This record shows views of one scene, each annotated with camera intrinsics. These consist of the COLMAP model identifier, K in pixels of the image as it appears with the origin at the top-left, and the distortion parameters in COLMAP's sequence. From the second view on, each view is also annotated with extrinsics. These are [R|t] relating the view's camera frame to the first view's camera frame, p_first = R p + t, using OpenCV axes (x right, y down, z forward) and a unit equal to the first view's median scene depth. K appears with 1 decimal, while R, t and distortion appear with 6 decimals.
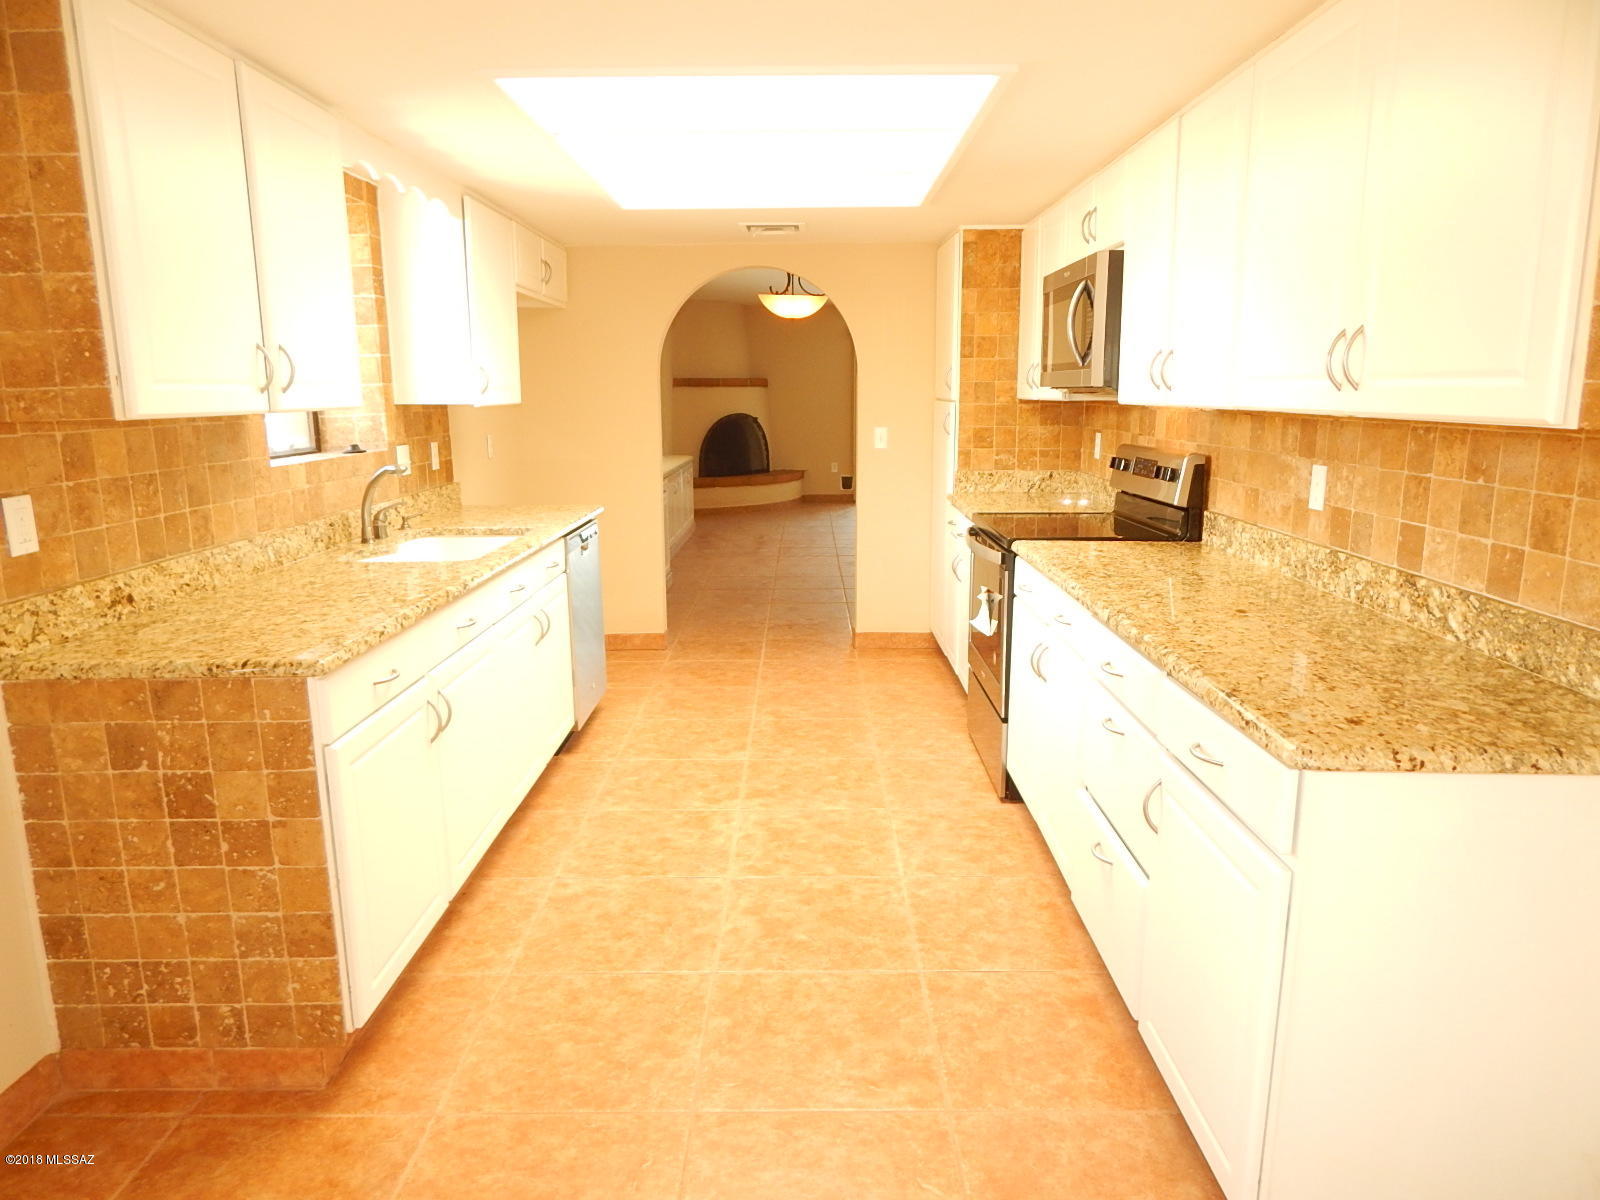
lens RADIAL K [[1020.4, 0, 826.0], [0, 1020.4, 568.3], [0, 0, 1]] dist [0.039339, 0.000119]
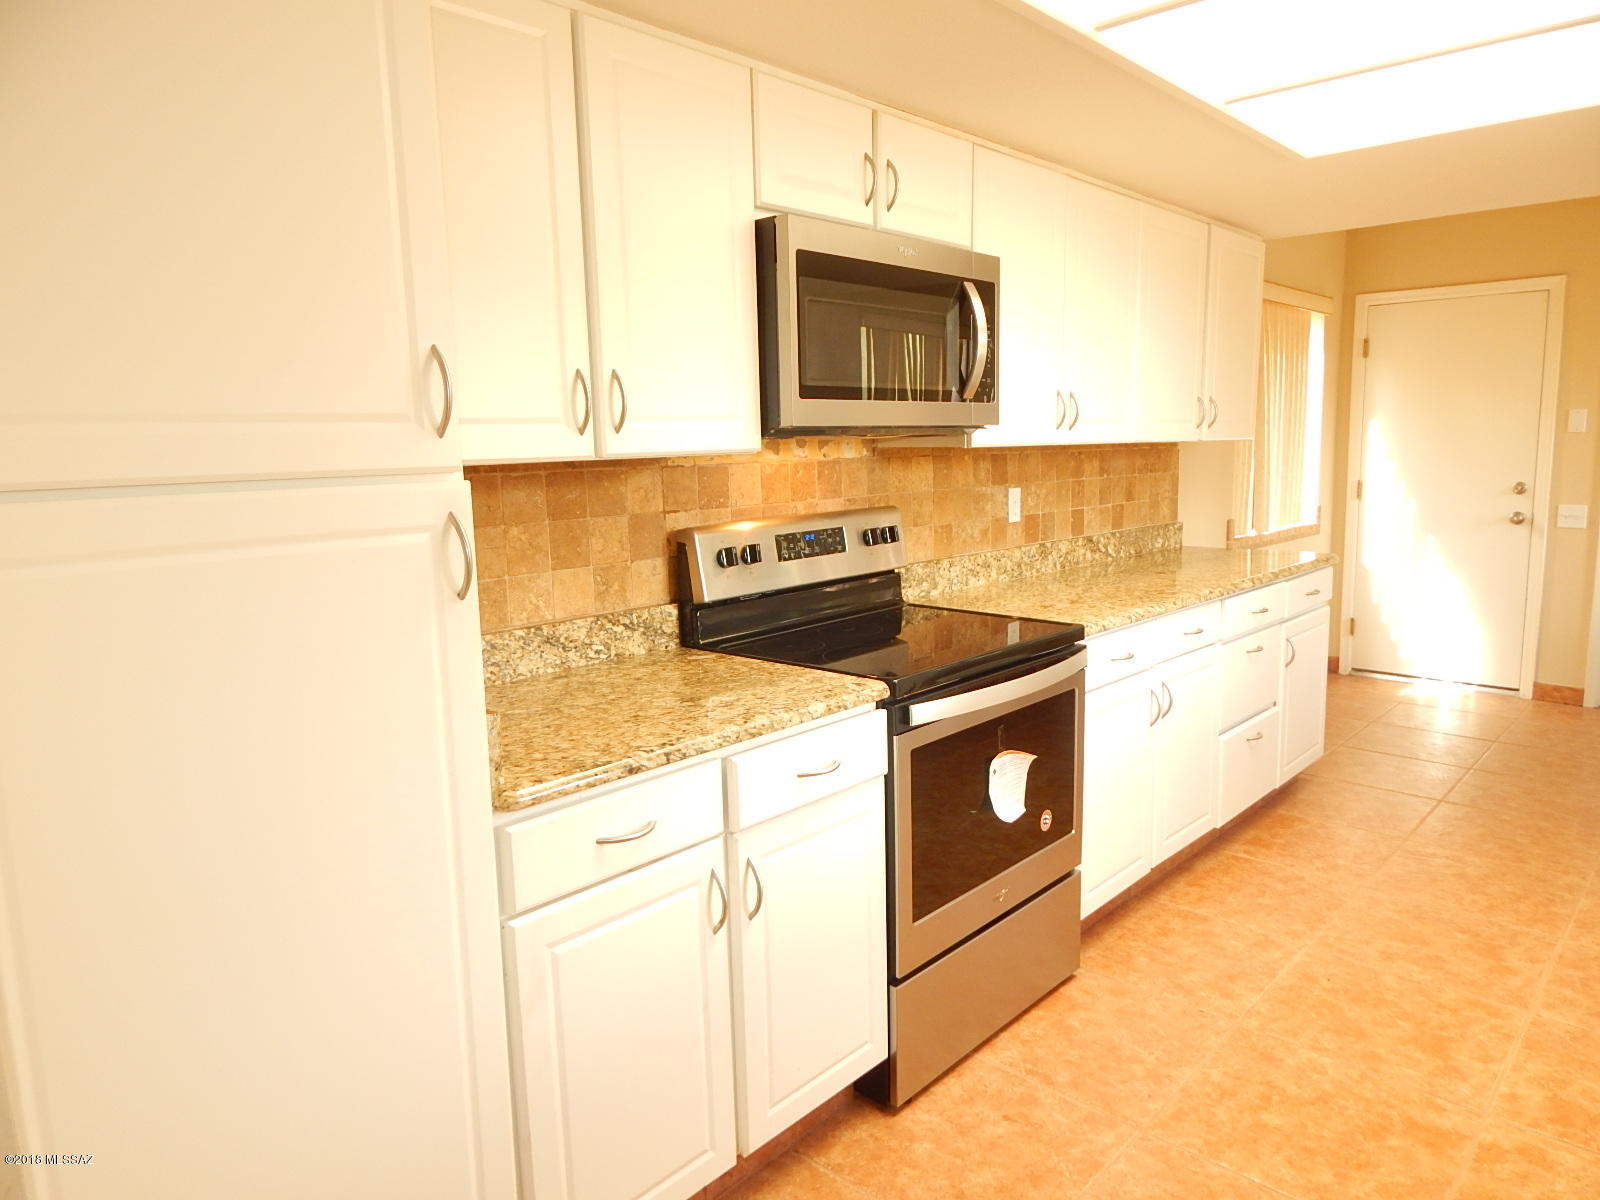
lens RADIAL K [[1078.5, 0, 802.8], [0, 1078.5, 581.2], [0, 0, 1]] dist [0.026663, -0.018288]
pose [[-0.725990, -0.082774, 0.682706, -0.260165], [0.133043, 0.957071, 0.257518, -0.360232], [-0.674714, 0.277785, -0.683811, 2.063110]]
